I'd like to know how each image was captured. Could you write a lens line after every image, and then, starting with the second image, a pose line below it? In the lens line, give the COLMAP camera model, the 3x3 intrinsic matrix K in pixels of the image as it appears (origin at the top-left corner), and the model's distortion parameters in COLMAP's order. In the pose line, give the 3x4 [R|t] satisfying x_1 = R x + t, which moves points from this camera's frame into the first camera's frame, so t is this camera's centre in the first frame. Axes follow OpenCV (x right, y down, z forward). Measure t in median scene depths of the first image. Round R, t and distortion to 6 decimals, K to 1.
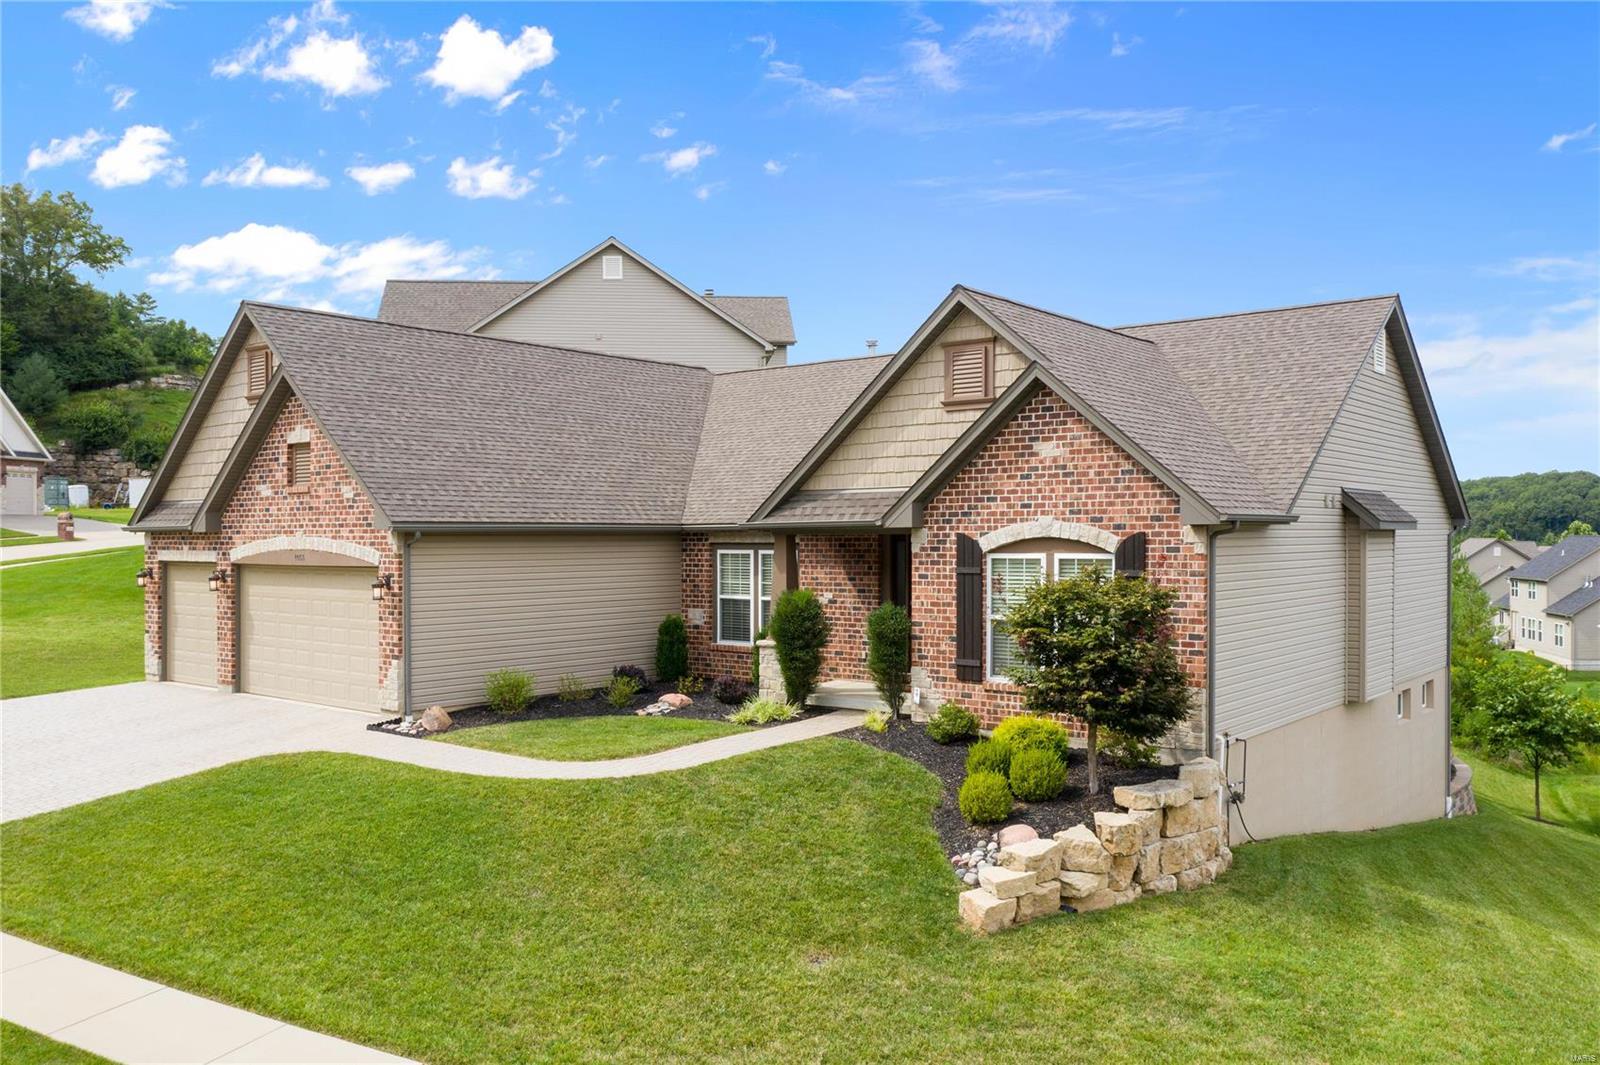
lens RADIAL K [[1261.2, 0, 792.4], [0, 1261.2, 538.5], [0, 0, 1]] dist [-0.008572, 0.009599]
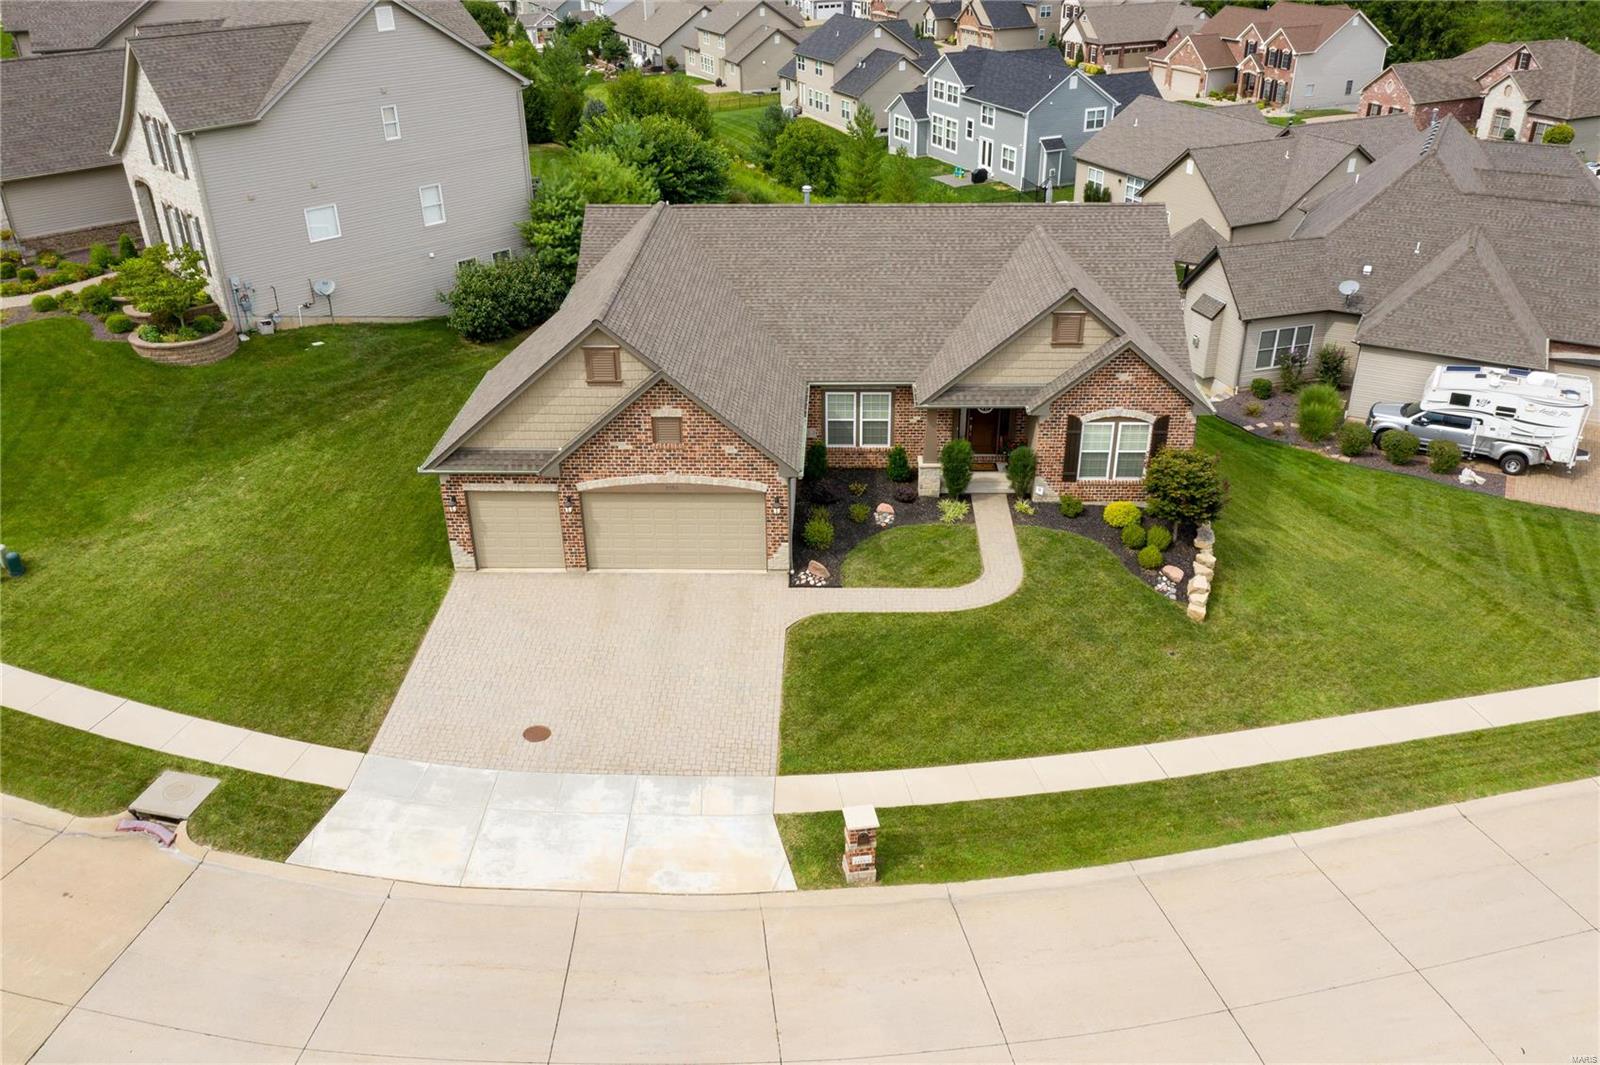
lens RADIAL K [[1261.2, 0, 796.5], [0, 1261.2, 527.4], [0, 0, 1]] dist [-0.008572, 0.009599]
pose [[0.790276, -0.292316, 0.538530, -1.177847], [0.008913, 0.884264, 0.466902, -0.689902], [-0.612686, -0.364182, 0.701418, -0.168411]]
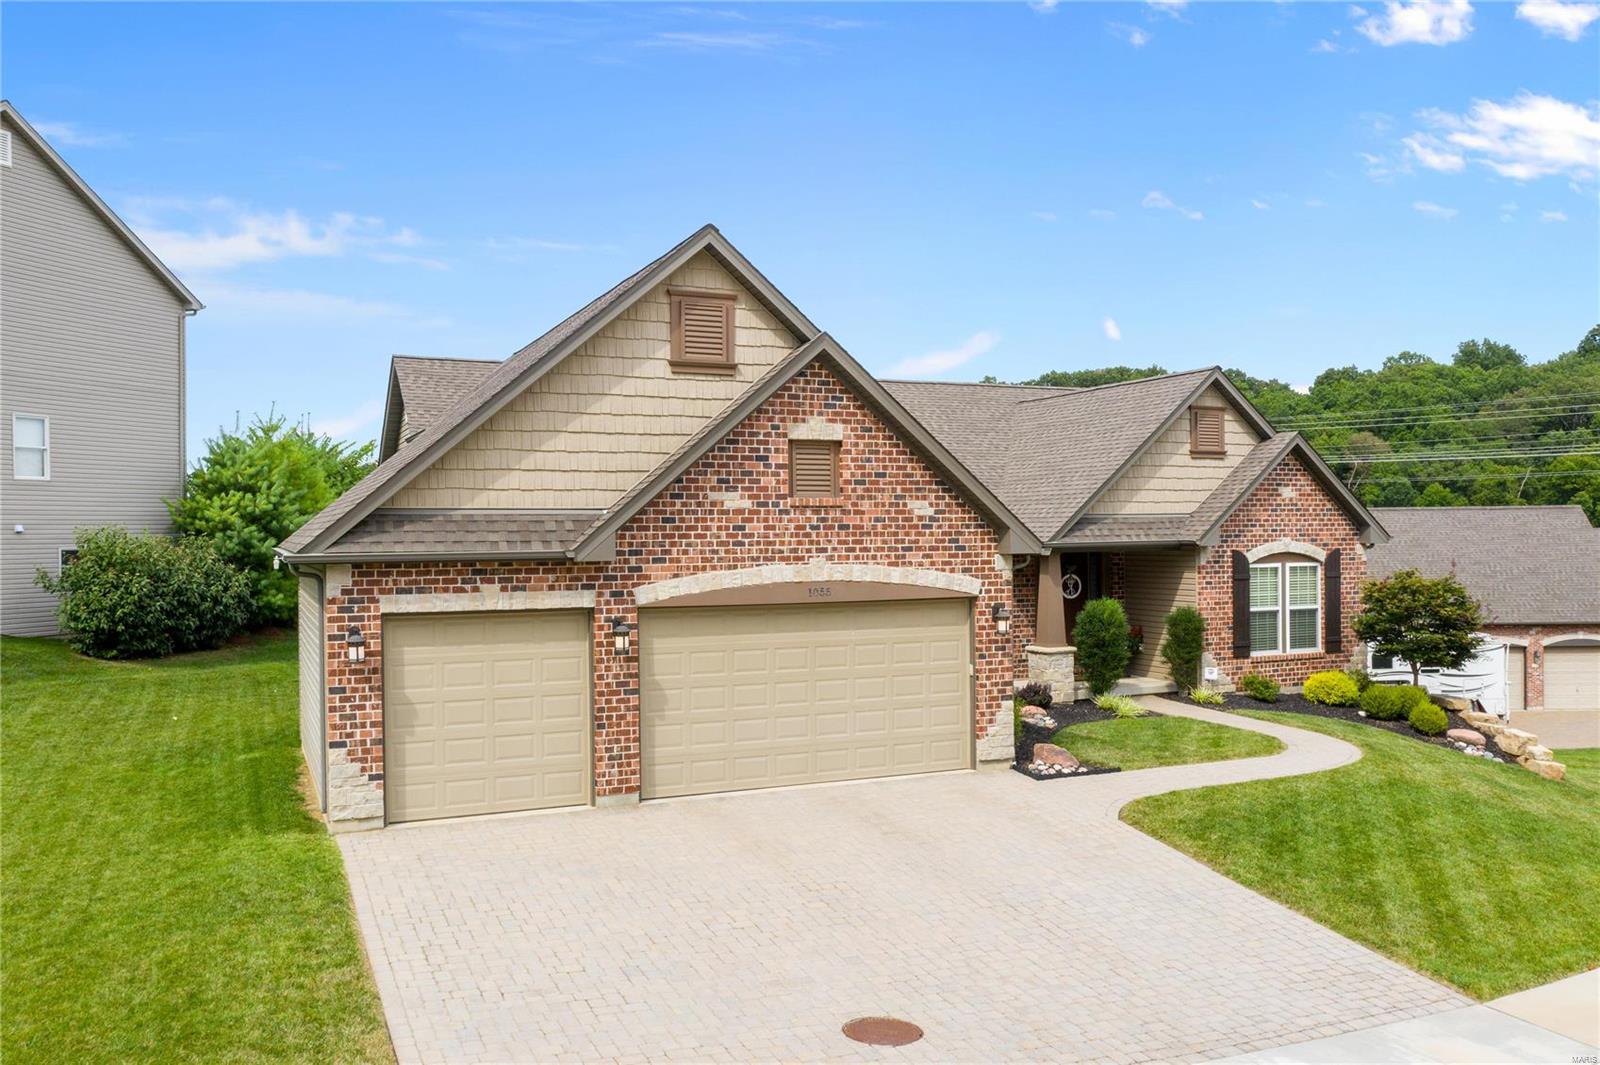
lens RADIAL K [[1261.2, 0, 794.0], [0, 1261.2, 532.0], [0, 0, 1]] dist [-0.008572, 0.009599]
pose [[0.445226, 0.000142, 0.895418, -1.155711], [0.006565, 0.999973, -0.003423, -0.019665], [-0.895394, 0.007403, 0.445213, 0.729542]]
